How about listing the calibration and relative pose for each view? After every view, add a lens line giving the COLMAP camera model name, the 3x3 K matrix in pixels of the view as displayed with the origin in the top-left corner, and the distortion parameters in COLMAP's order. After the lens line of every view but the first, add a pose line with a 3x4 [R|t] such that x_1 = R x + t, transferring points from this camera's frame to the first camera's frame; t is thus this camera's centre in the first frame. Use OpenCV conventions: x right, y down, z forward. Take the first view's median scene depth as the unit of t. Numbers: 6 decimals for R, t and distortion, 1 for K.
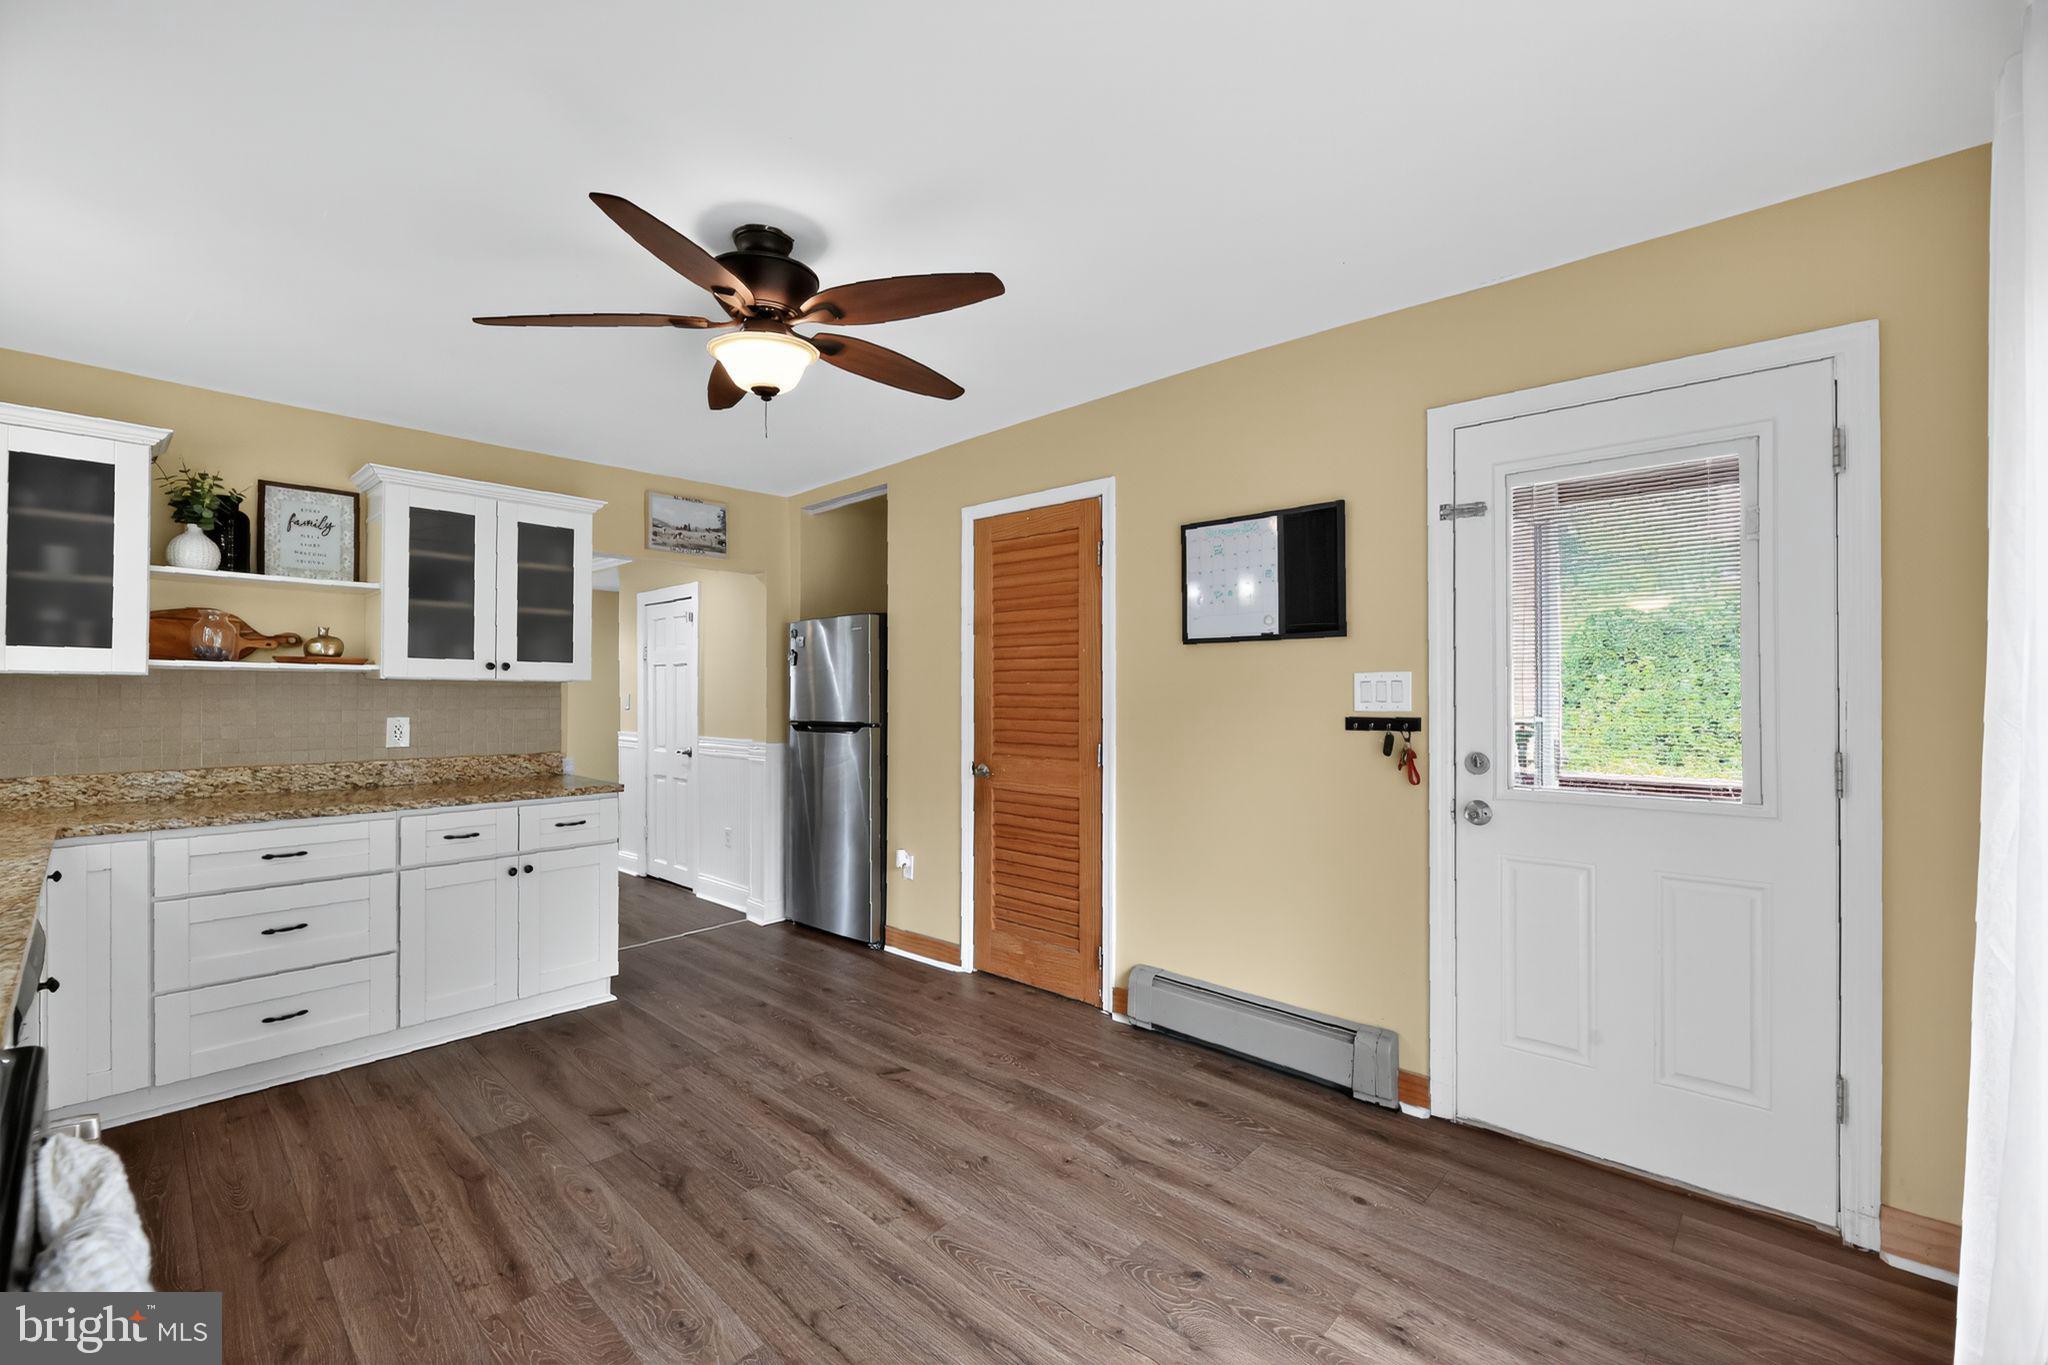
lens RADIAL K [[859.6, 0, 1012.6], [0, 859.6, 683.7], [0, 0, 1]] dist [-0.000644, -0.000135]
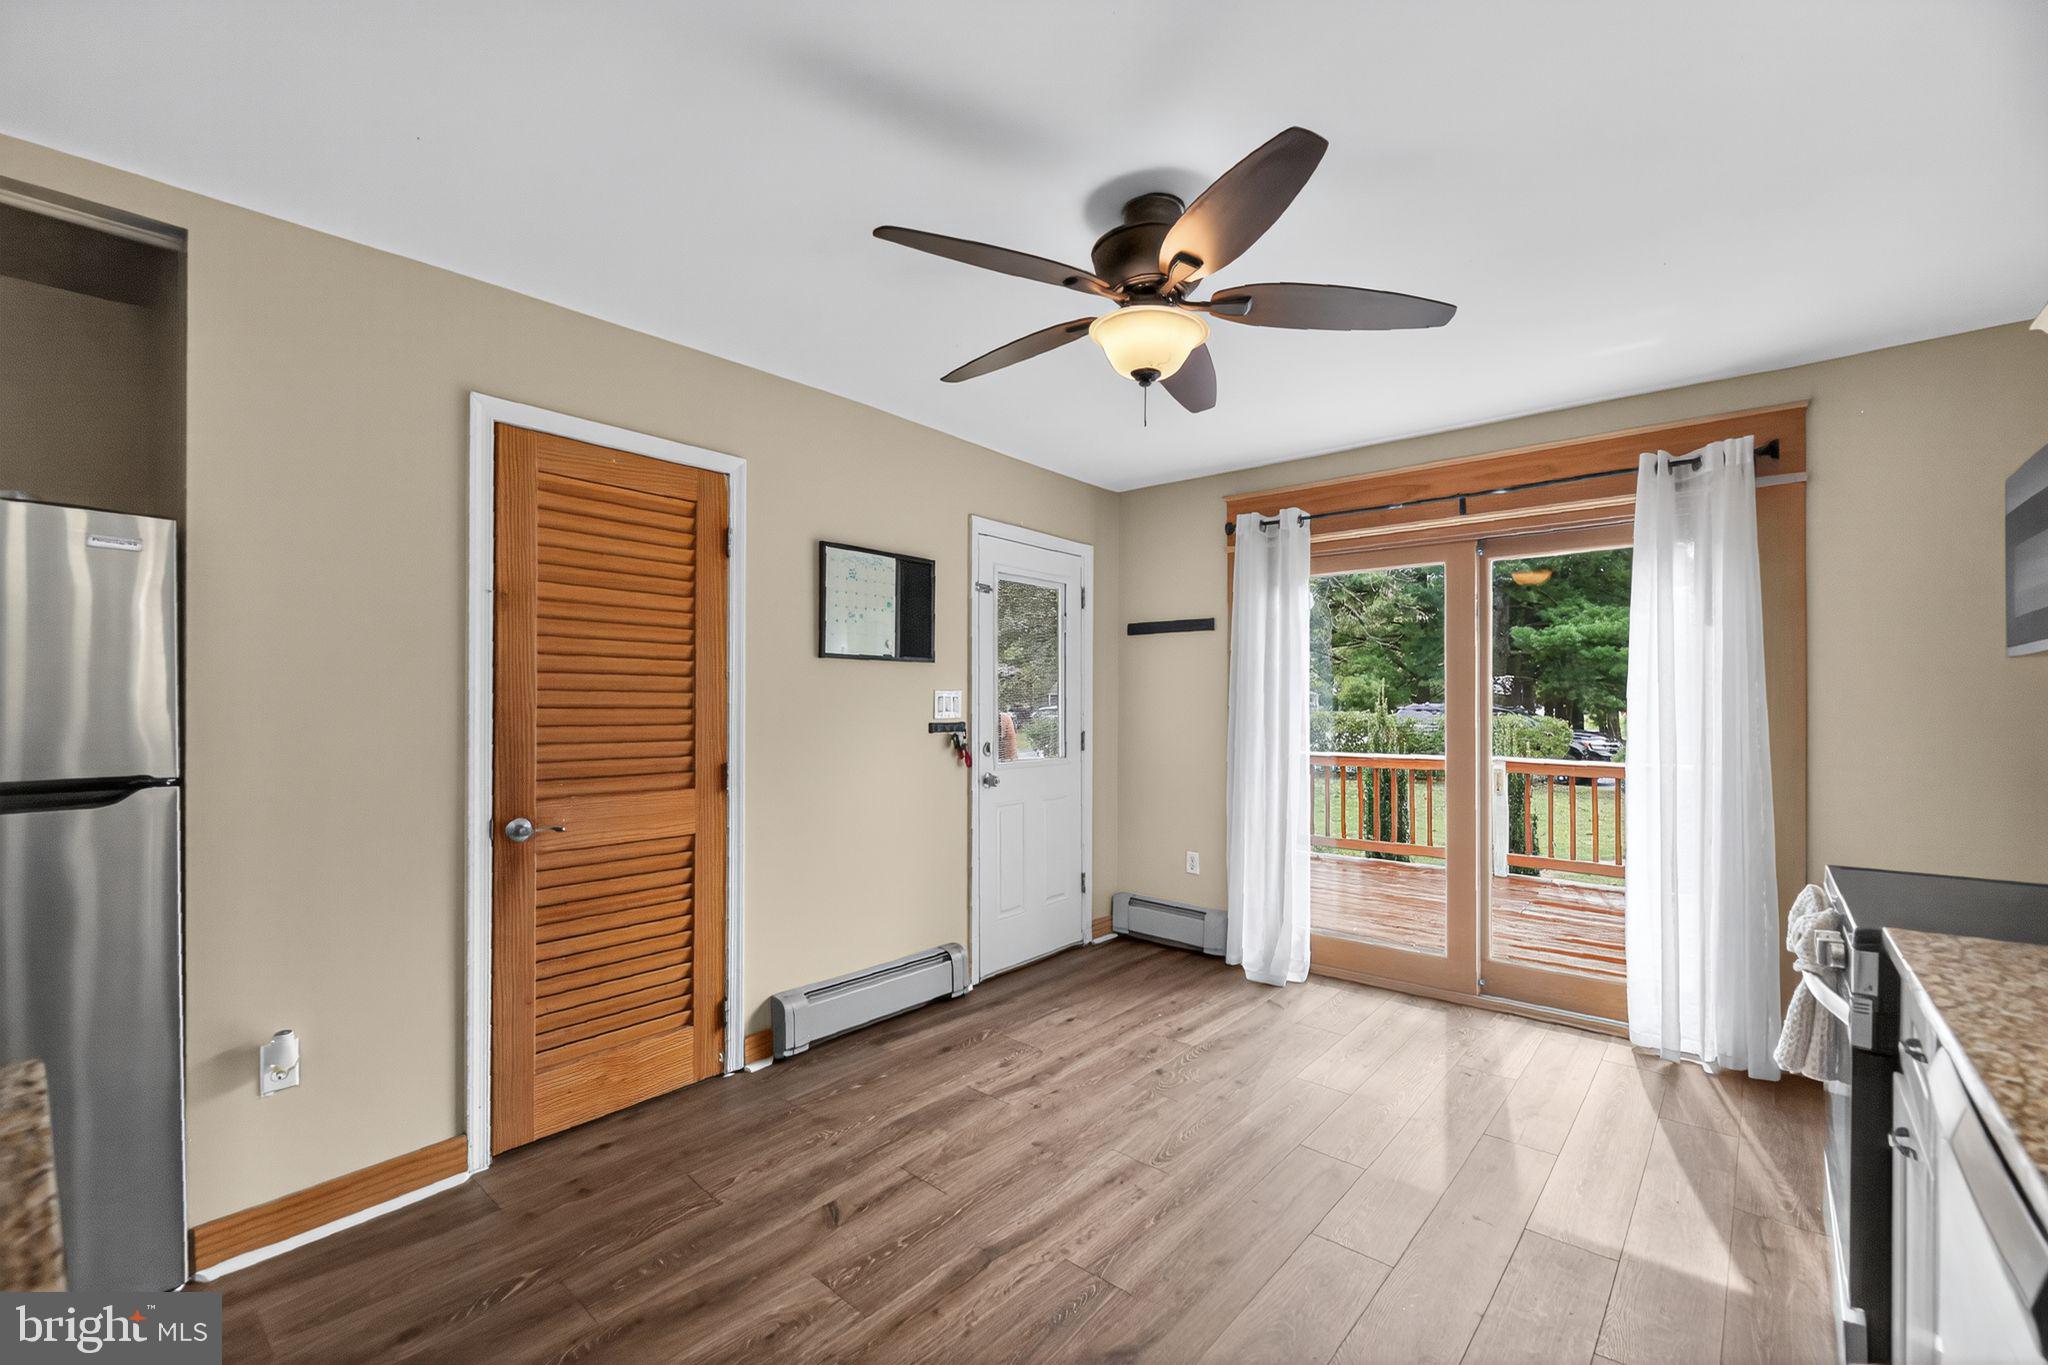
lens RADIAL K [[842.6, 0, 1017.4], [0, 842.6, 701.2], [0, 0, 1]] dist [-0.001826, -0.000264]
pose [[-0.040325, 0.001421, 0.999186, -0.938375], [-0.013708, 0.999904, -0.001975, 0.005391], [-0.999093, -0.013777, -0.040302, 0.935885]]
